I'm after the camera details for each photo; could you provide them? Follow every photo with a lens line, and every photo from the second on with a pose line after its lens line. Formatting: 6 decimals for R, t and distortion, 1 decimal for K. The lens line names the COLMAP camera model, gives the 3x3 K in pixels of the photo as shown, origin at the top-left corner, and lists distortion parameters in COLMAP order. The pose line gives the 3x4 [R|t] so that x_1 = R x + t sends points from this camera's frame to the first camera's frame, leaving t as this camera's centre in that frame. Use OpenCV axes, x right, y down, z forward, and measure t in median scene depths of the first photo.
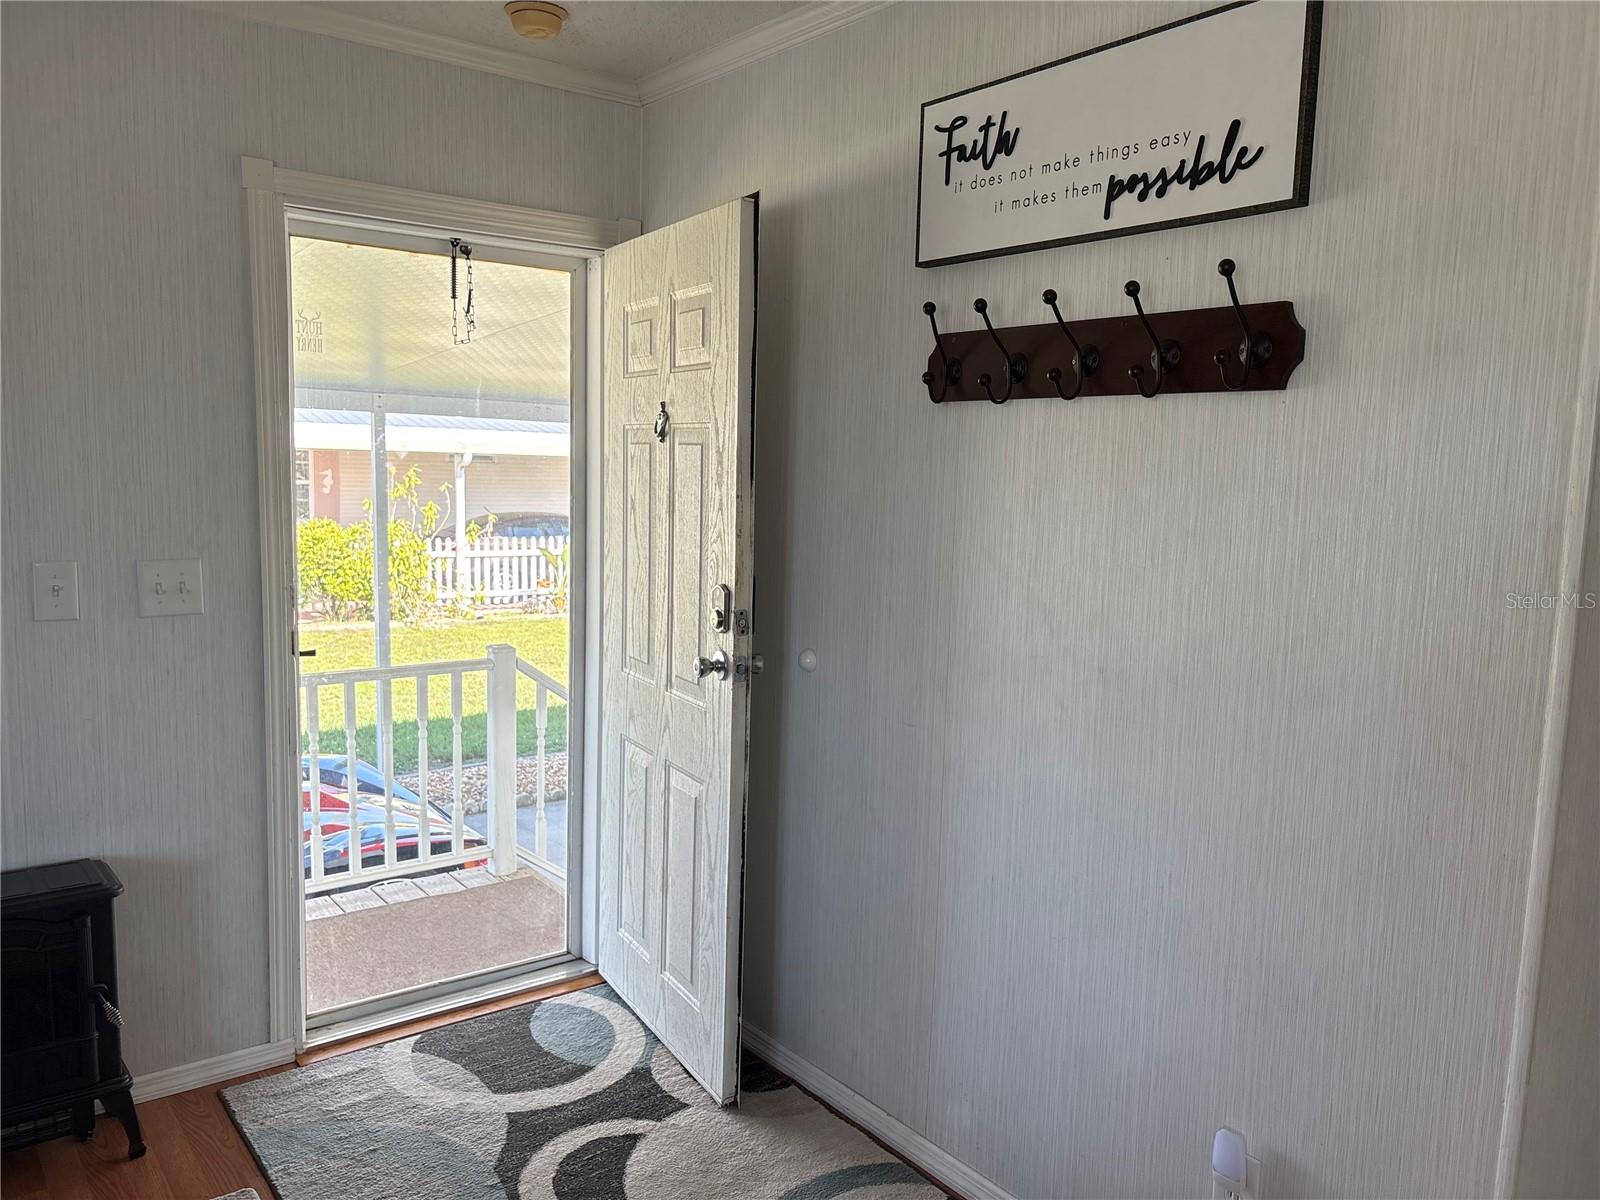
lens RADIAL K [[1211.8, 0, 801.5], [0, 1211.8, 600.3], [0, 0, 1]] dist [0.056514, -0.063900]
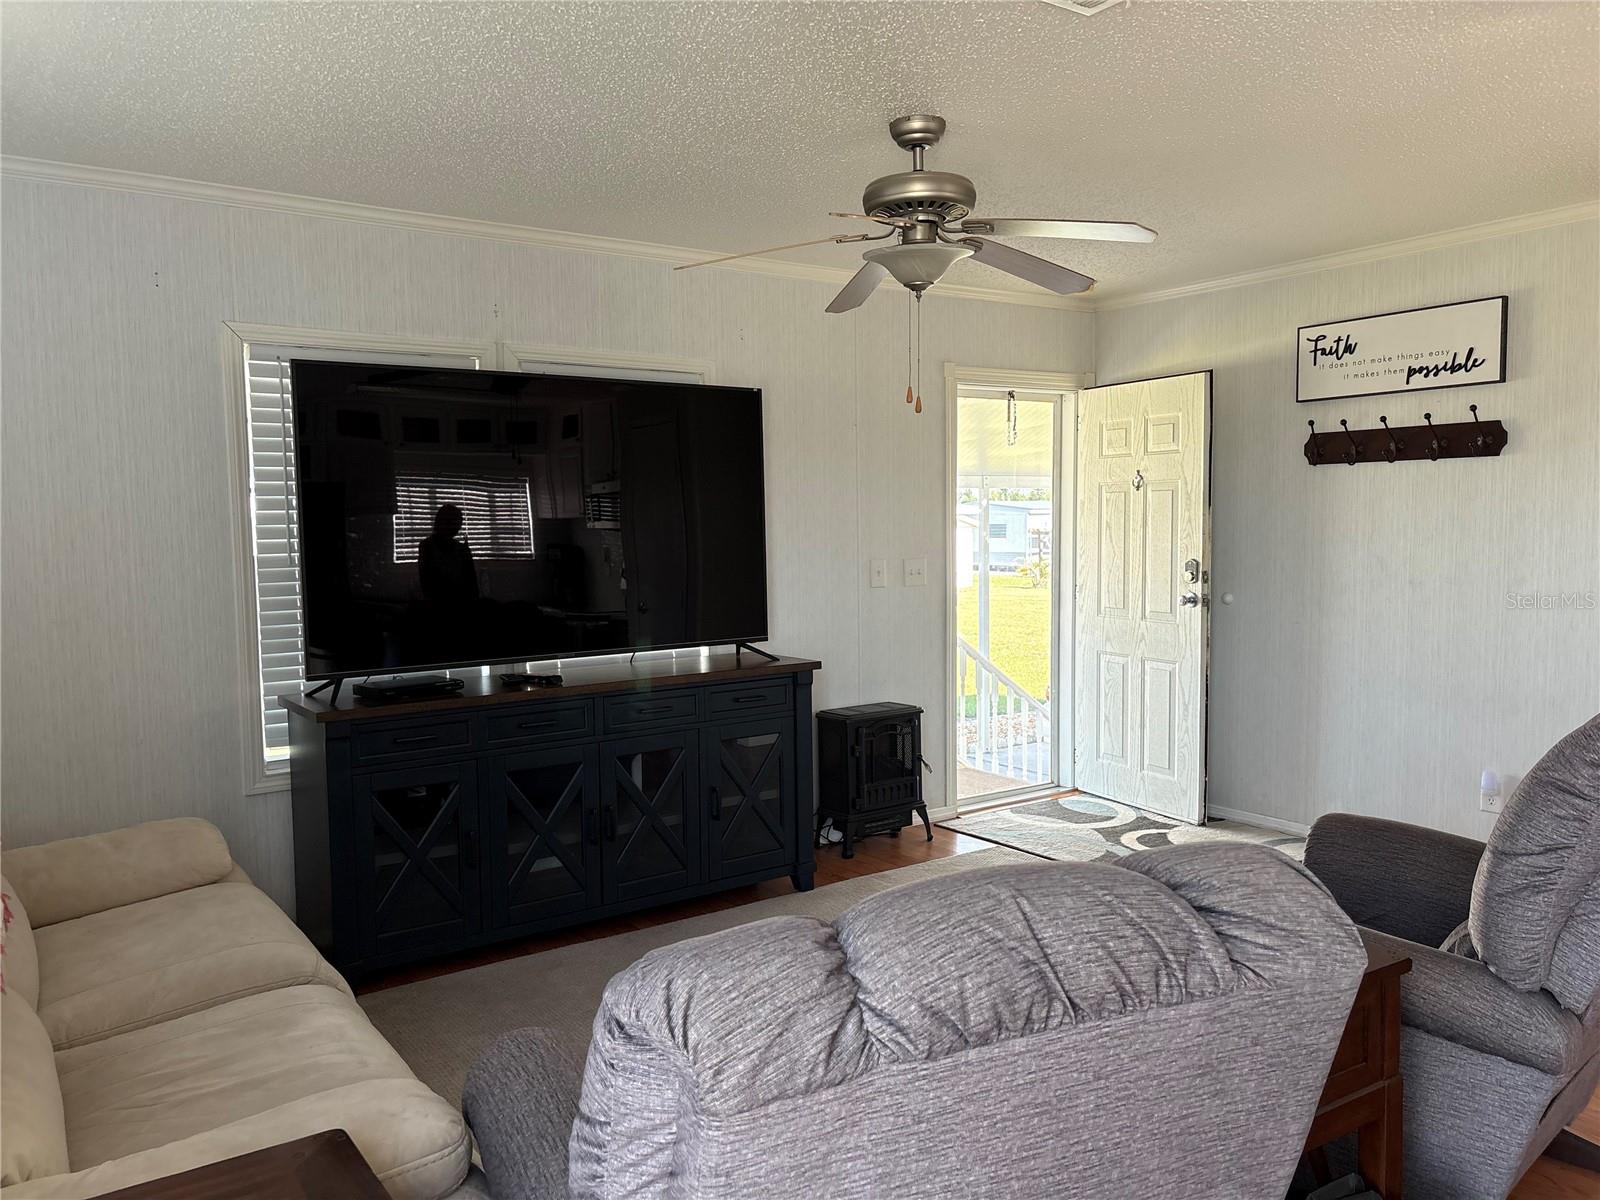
lens RADIAL K [[1211.8, 0, 798.6], [0, 1211.8, 607.6], [0, 0, 1]] dist [0.056514, -0.063900]
pose [[0.999051, -0.037371, -0.022376, -0.772858], [0.036372, 0.998392, -0.043486, 0.150556], [0.023965, 0.042631, 0.998803, -1.183429]]
